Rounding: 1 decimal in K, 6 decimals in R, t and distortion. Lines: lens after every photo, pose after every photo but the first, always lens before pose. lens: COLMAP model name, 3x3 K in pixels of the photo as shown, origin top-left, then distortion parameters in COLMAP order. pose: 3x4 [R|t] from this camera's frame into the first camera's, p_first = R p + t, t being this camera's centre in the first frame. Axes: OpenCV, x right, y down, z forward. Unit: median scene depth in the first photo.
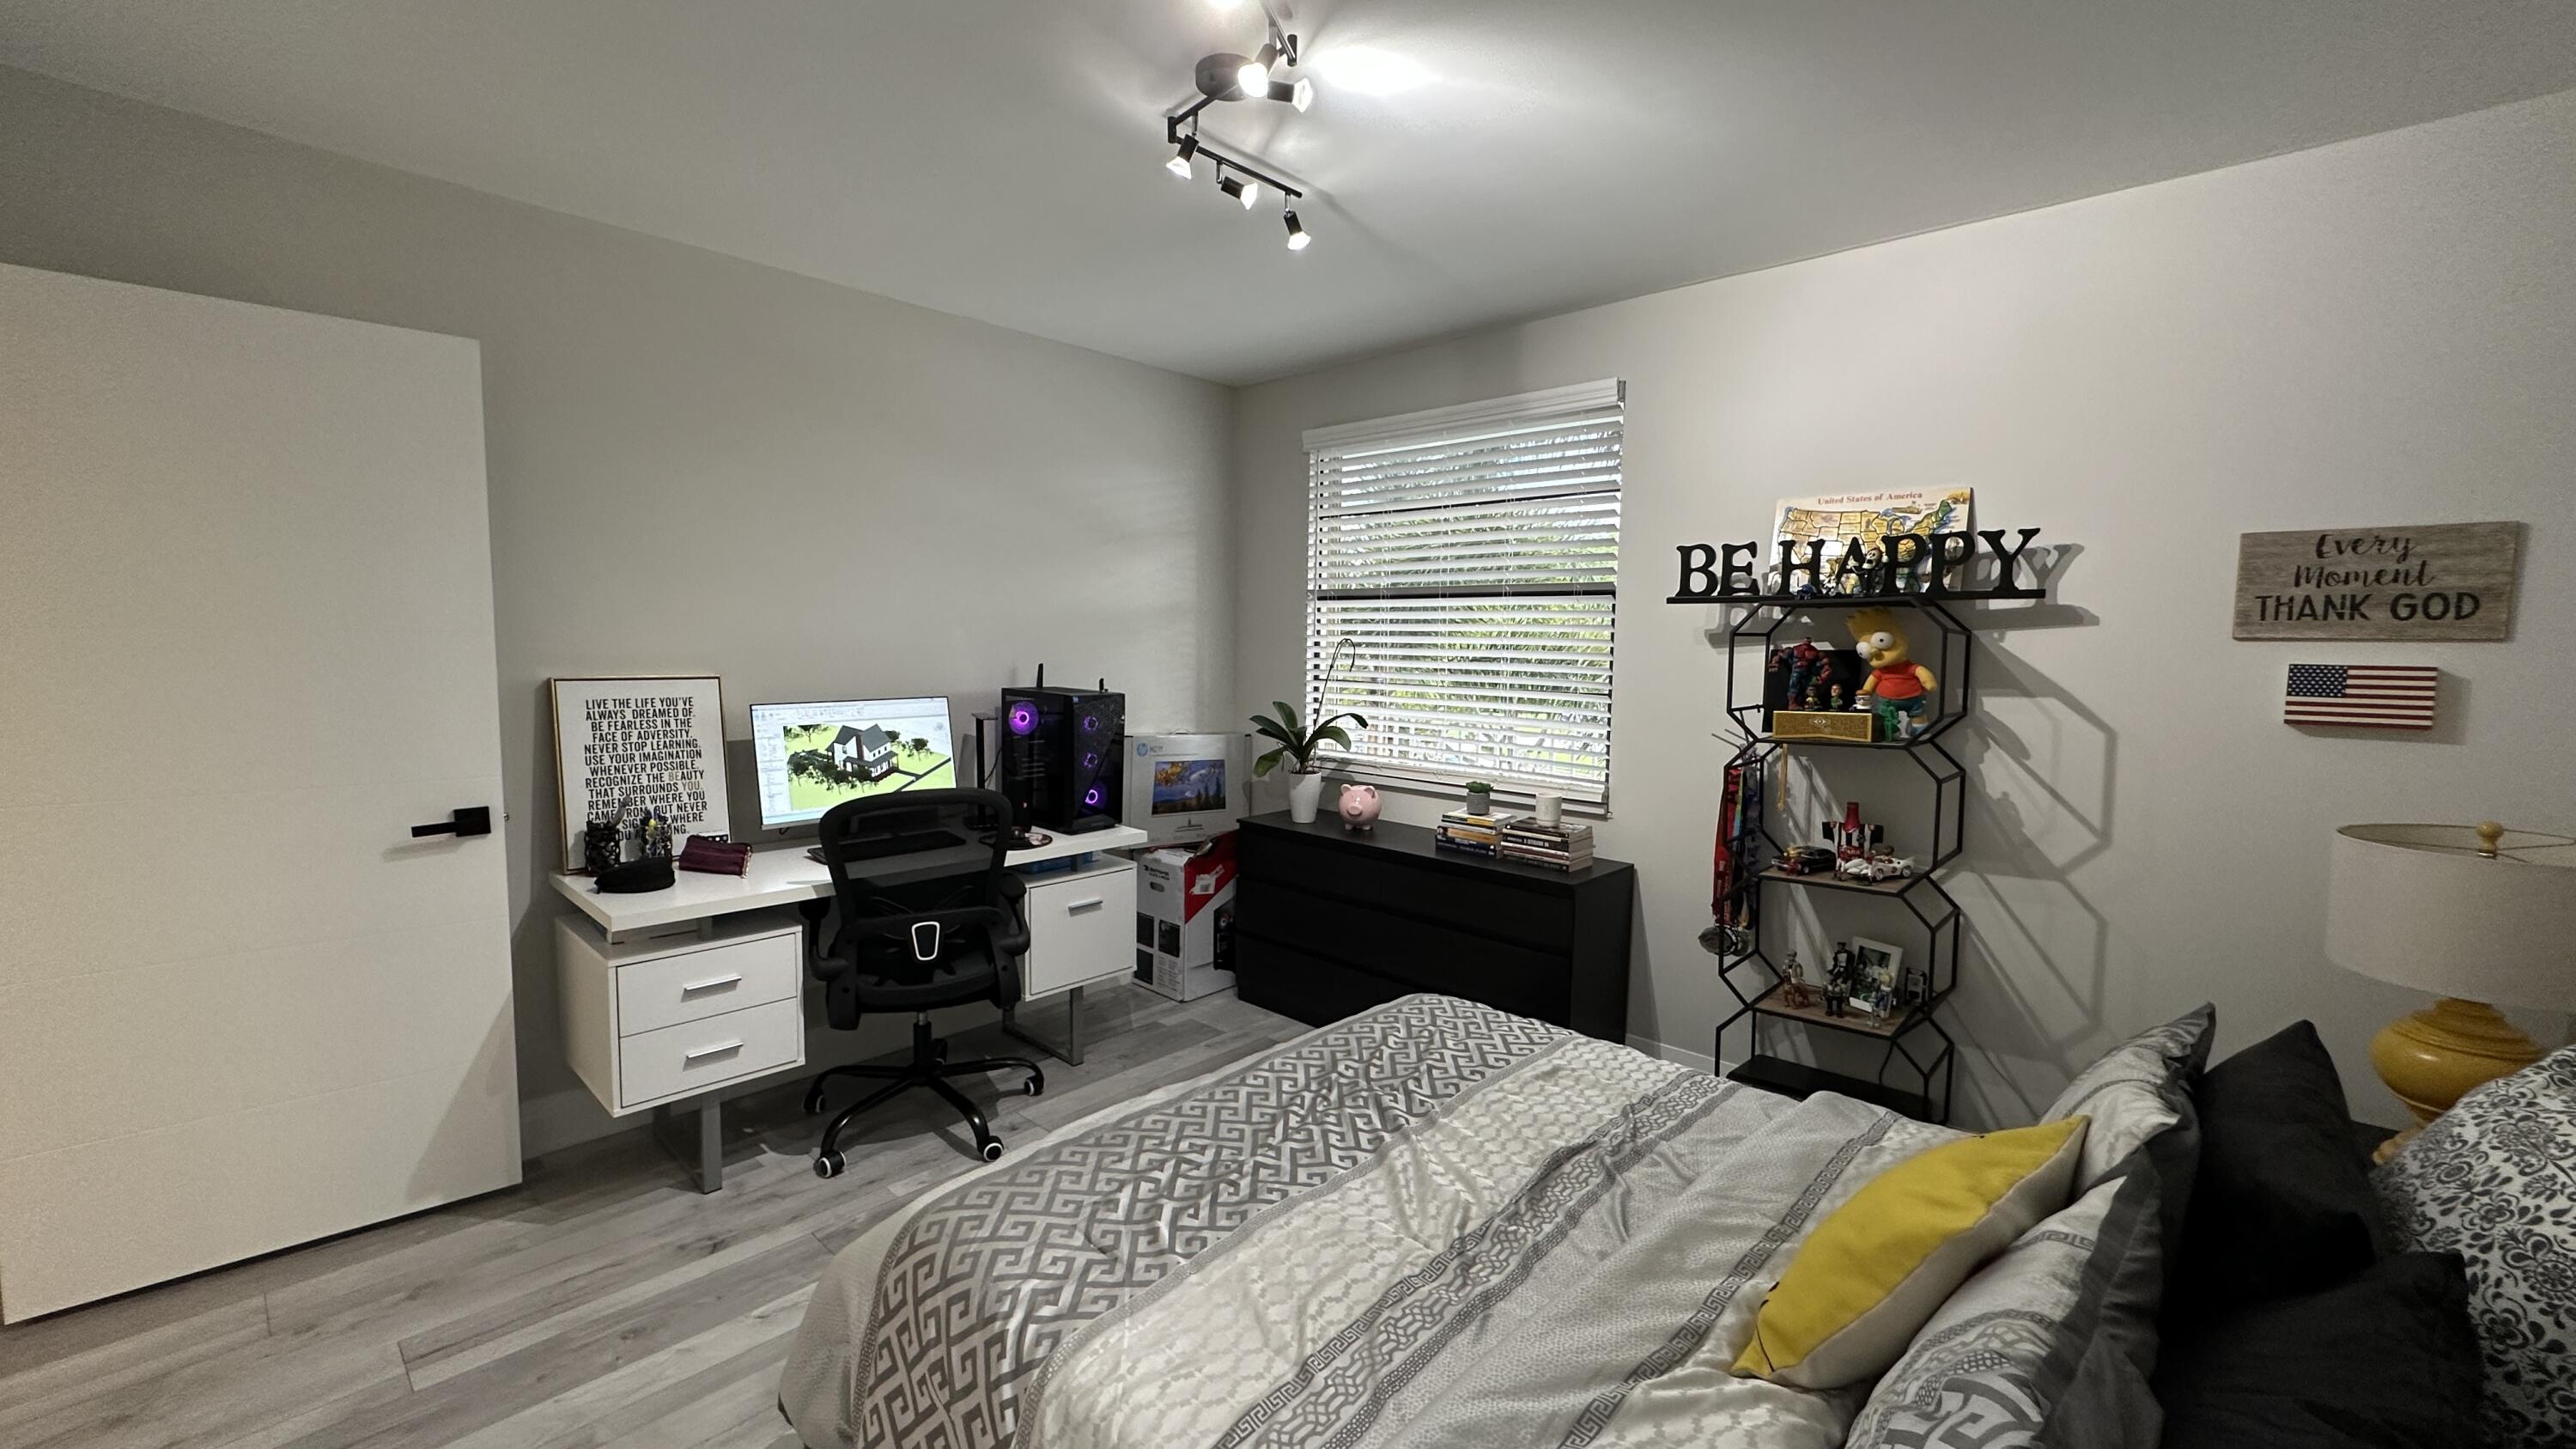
lens RADIAL K [[1025.9, 0, 1290.5], [0, 1025.9, 721.2], [0, 0, 1]] dist [-0.001621, 0.000651]
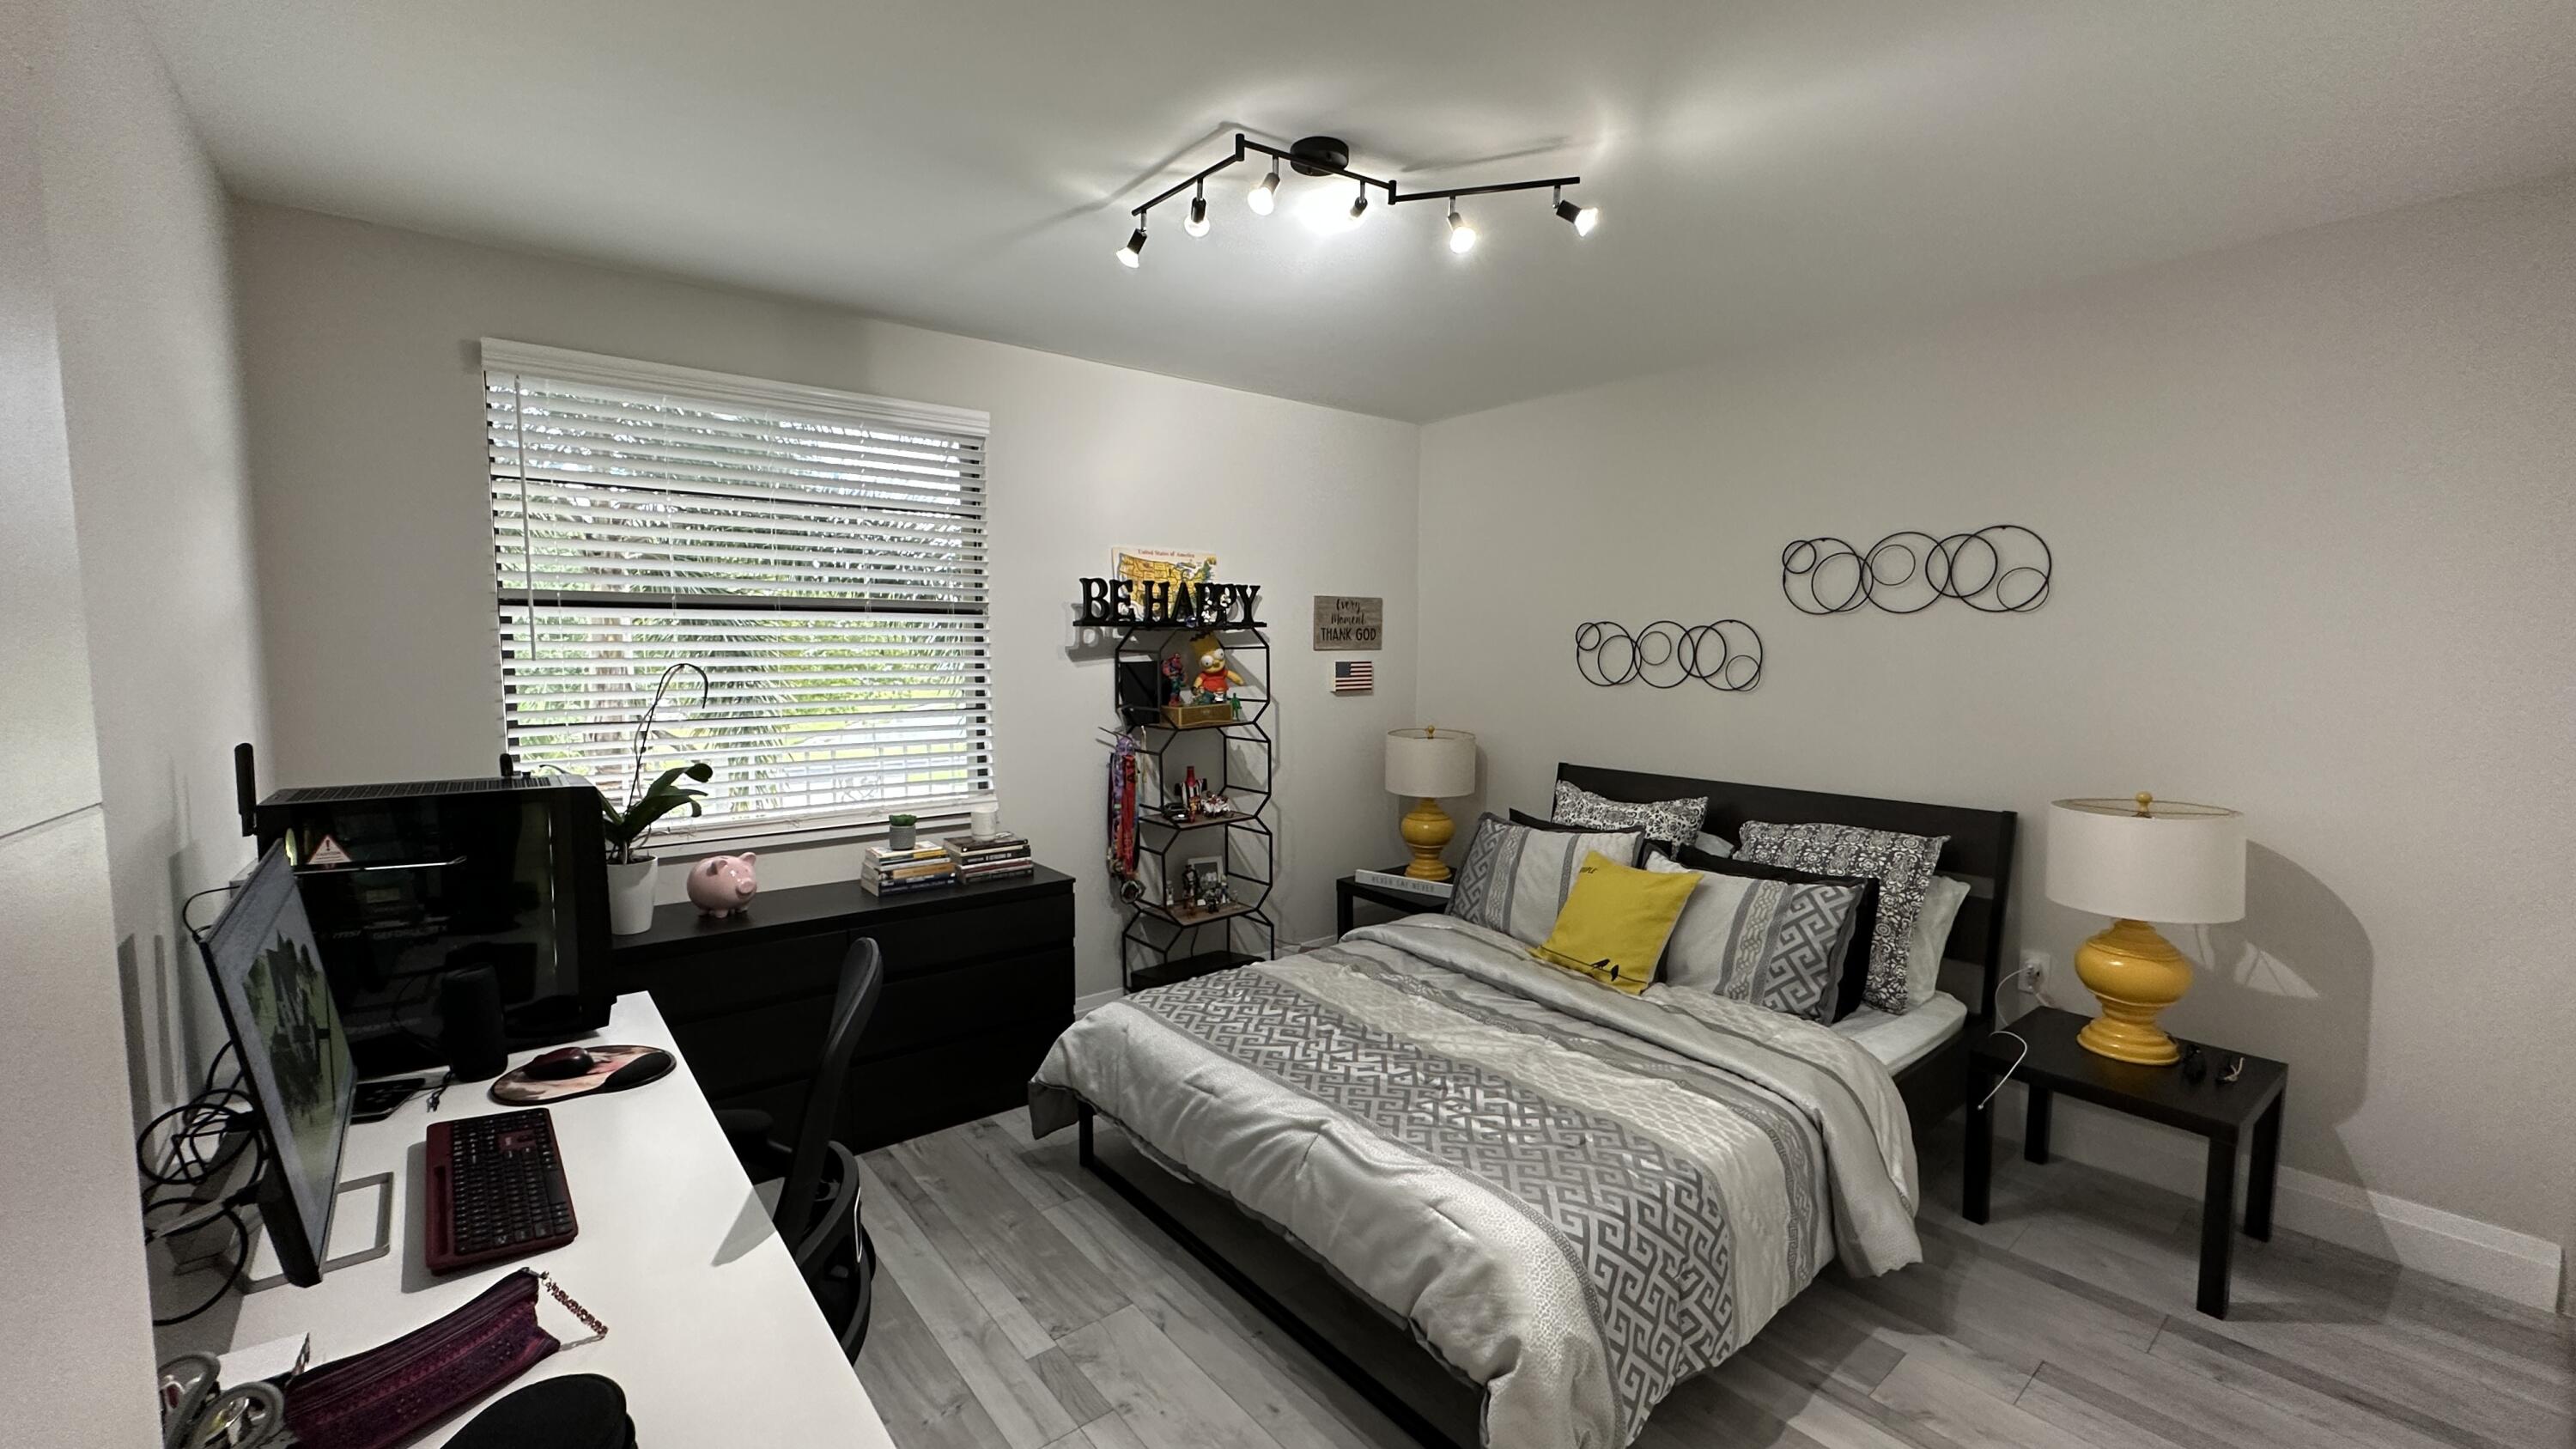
lens RADIAL K [[1016.4, 0, 1283.6], [0, 1016.4, 715.5], [0, 0, 1]] dist [0.000427, 0.000239]
pose [[0.148864, -0.086353, 0.985080, -0.781755], [0.080552, 0.993928, 0.074956, -0.083194], [-0.985571, 0.068192, 0.154916, 0.608599]]
